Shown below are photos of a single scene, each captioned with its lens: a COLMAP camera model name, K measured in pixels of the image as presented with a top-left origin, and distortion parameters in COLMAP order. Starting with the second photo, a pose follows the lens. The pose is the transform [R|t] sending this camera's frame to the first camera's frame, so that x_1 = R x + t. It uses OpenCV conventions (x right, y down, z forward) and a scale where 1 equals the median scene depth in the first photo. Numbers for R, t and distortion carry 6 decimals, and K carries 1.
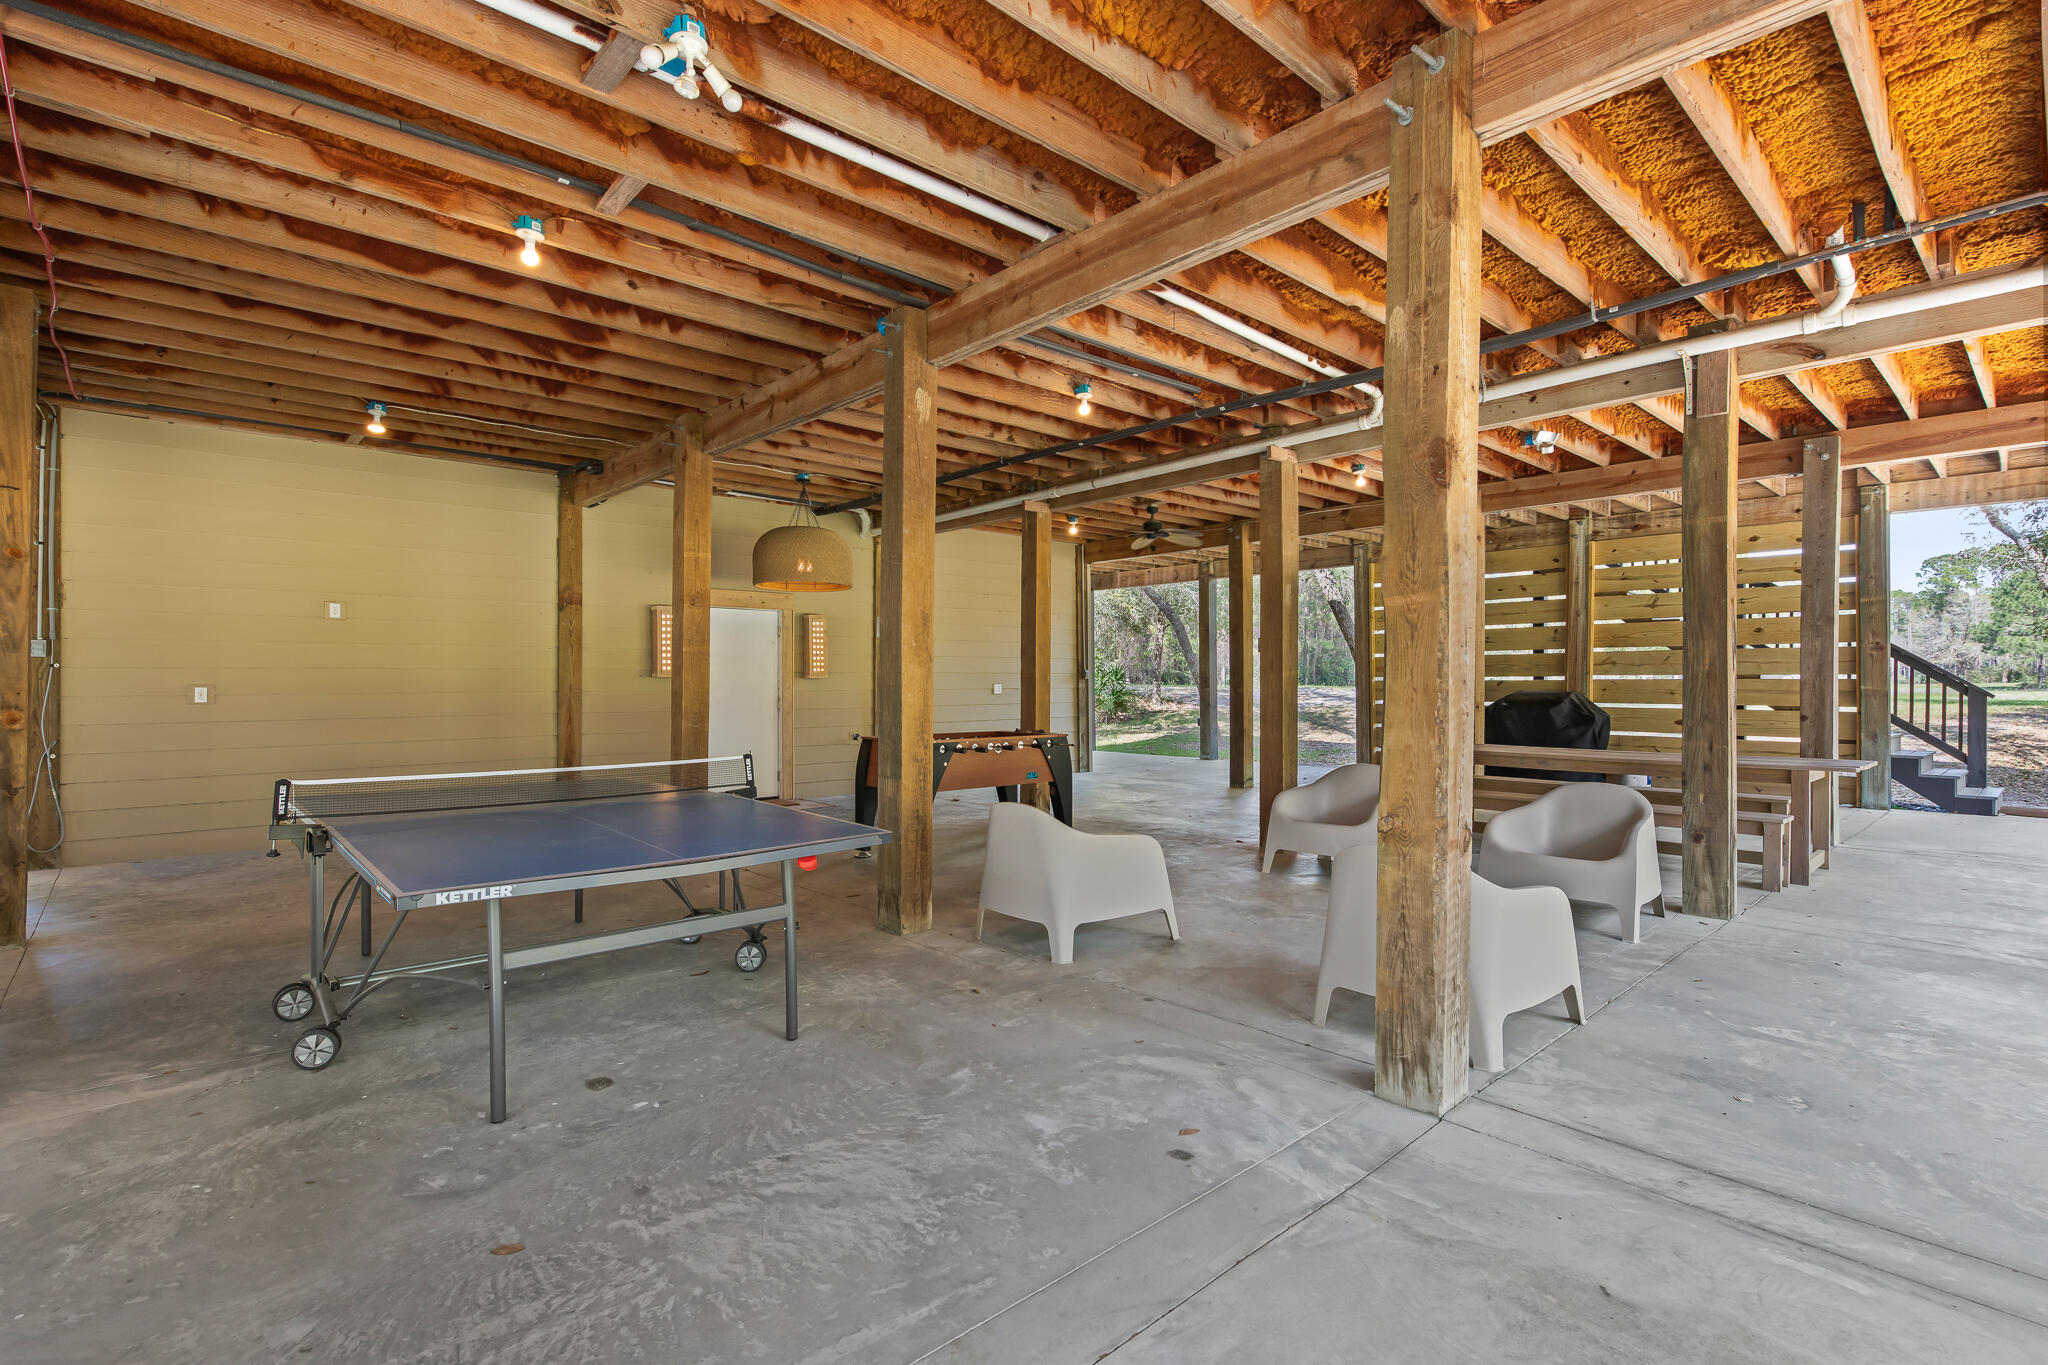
lens RADIAL K [[966.6, 0, 1024.0], [0, 966.6, 682.5], [0, 0, 1]] dist [0.009783, -0.000197]
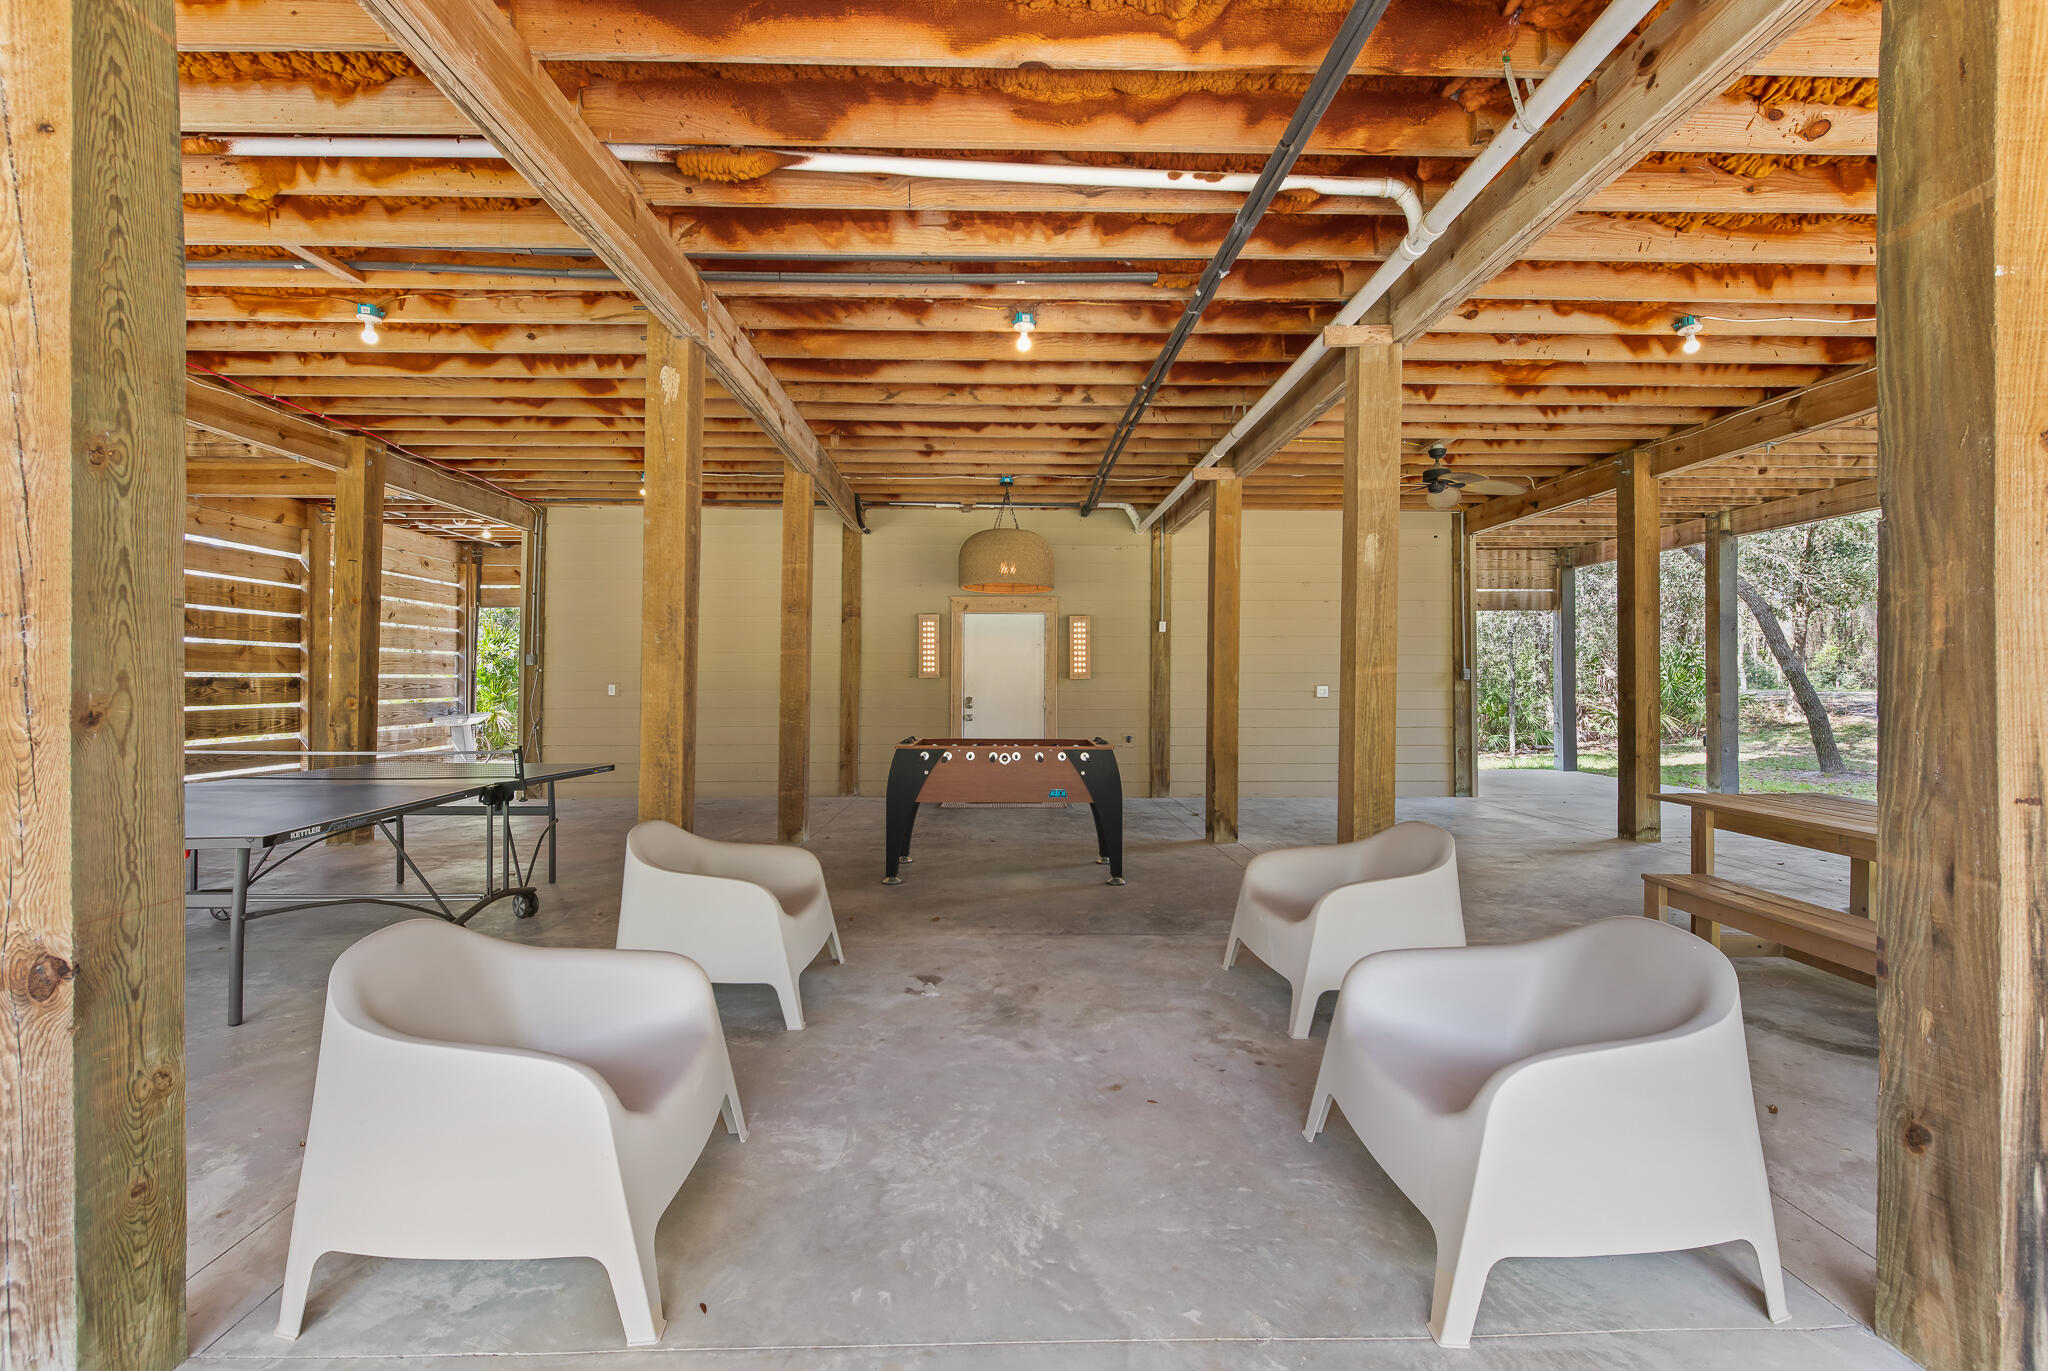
lens RADIAL K [[870.6, 0, 1015.4], [0, 870.6, 679.3], [0, 0, 1]] dist [-0.001010, -0.000634]
pose [[0.754488, -0.000194, -0.656313, 0.596365], [-0.002776, 0.999990, -0.003486, -0.000977], [0.656307, 0.004452, 0.754480, 0.505038]]
